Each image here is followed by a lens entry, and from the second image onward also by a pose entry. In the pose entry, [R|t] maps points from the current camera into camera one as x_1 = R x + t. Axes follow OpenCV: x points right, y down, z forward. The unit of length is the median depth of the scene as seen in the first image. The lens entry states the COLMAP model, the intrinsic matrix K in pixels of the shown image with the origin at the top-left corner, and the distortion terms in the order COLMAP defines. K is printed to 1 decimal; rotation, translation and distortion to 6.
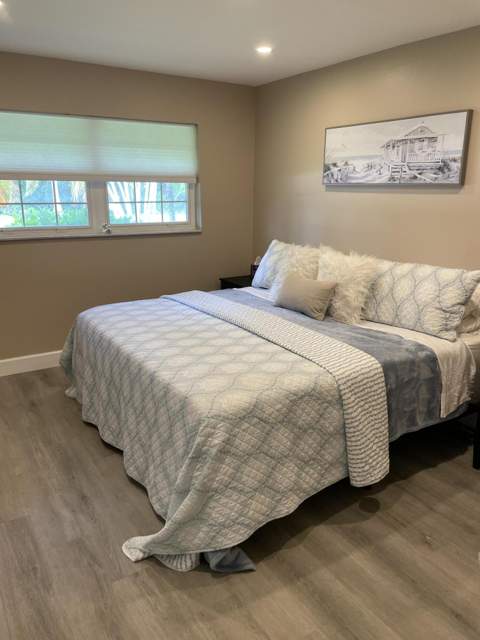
lens RADIAL K [[482.5, 0, 240.0], [0, 482.5, 320.0], [0, 0, 1]] dist [0.075035, -0.112150]
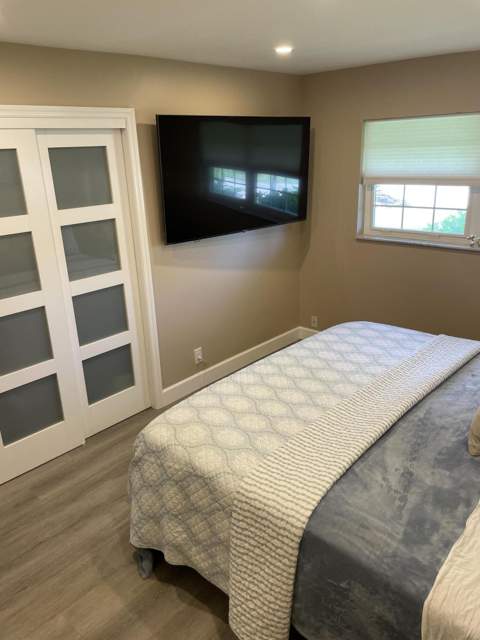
lens RADIAL K [[482.5, 0, 240.0], [0, 482.5, 320.0], [0, 0, 1]] dist [0.075035, -0.112150]
pose [[0.240369, 0.302382, -0.922382, 0.850911], [-0.215636, 0.943131, 0.252990, -0.347060], [0.946427, 0.138088, 0.291904, 0.719907]]
